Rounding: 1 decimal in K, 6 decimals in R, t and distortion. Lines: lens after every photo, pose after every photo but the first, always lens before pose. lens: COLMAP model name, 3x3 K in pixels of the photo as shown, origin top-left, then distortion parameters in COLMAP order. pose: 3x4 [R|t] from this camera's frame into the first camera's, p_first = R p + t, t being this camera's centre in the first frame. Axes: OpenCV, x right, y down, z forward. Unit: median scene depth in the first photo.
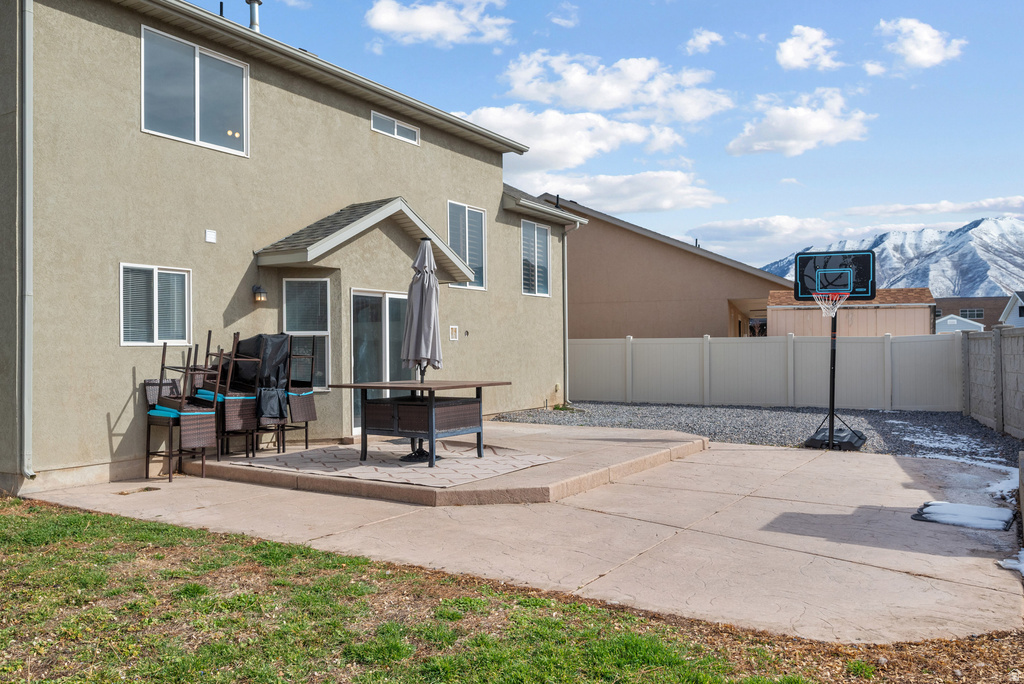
lens RADIAL K [[790.2, 0, 512.0], [0, 790.2, 342.0], [0, 0, 1]] dist [-0.007590, -0.002241]
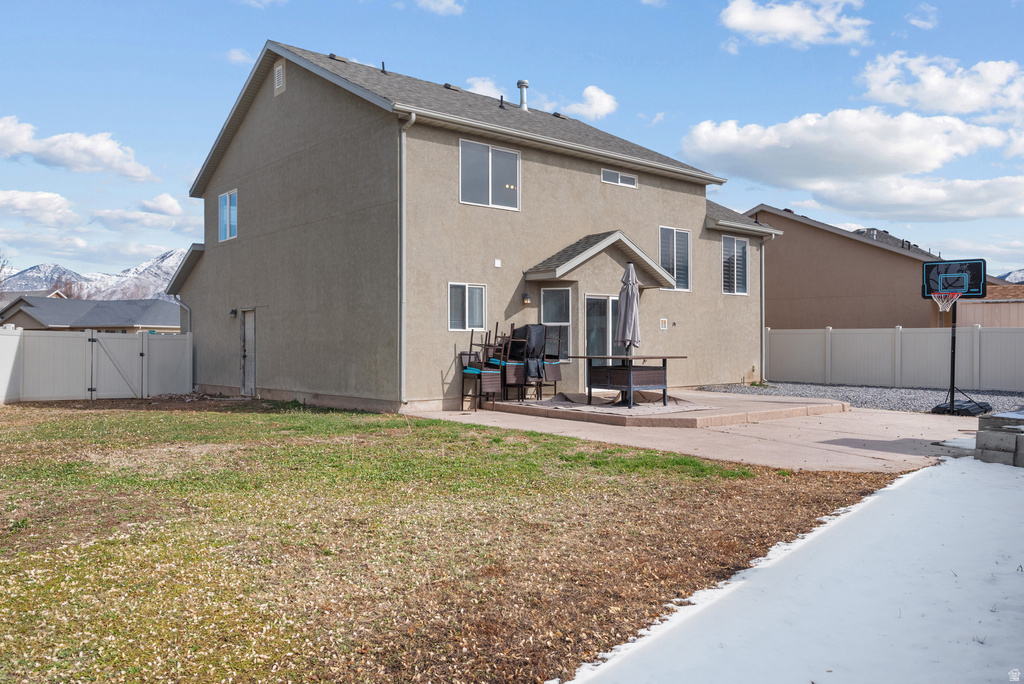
lens RADIAL K [[764.7, 0, 512.0], [0, 764.7, 342.0], [0, 0, 1]] dist [0.001561, 0.000065]
pose [[0.946888, 0.007736, -0.321472, 0.140646], [-0.004208, 0.999923, 0.011669, 0.007228], [0.321537, -0.009697, 0.946847, -0.444783]]
